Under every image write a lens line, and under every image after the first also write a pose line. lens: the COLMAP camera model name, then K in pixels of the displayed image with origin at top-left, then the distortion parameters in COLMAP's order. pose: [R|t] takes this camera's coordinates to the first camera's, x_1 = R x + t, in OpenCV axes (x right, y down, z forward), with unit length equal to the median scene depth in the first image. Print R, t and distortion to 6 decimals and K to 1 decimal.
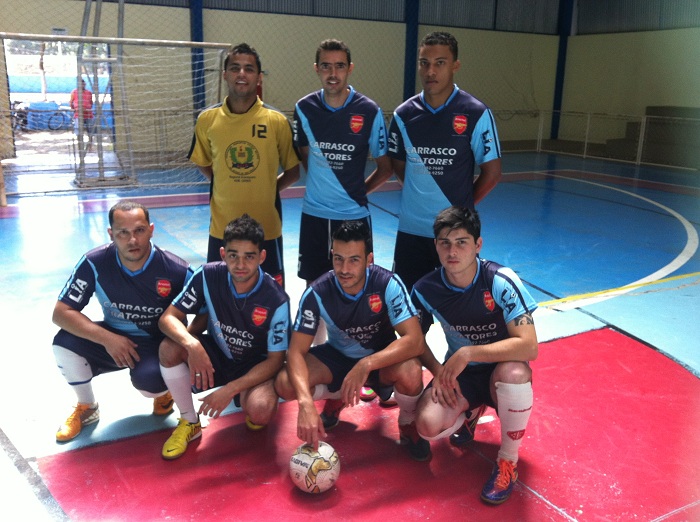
lens RADIAL K [[697.0, 0, 349.6], [0, 697.0, 260.9], [0, 0, 1]] dist [0.071578, 0.000000]
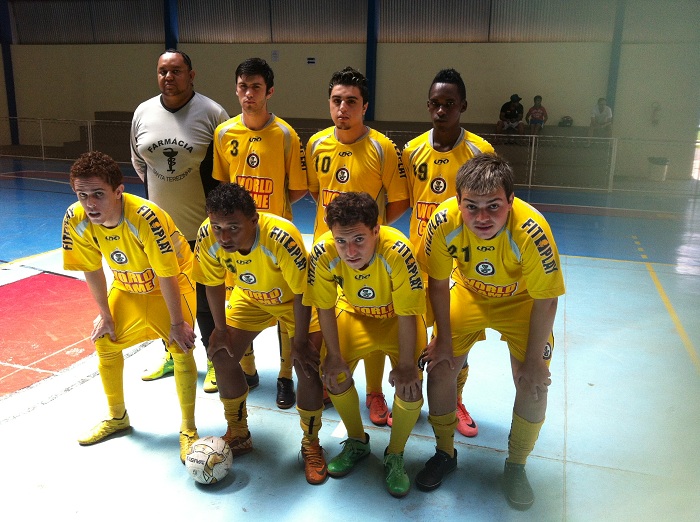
lens RADIAL K [[697.0, 0, 350.6], [0, 697.0, 262.0], [0, 0, 1]] dist [0.071578, 0.000000]
pose [[0.766951, -0.171669, 0.618317, -0.012535], [0.172723, 0.983218, 0.058736, 0.029787], [-0.618023, 0.061750, 0.783731, -0.161098]]
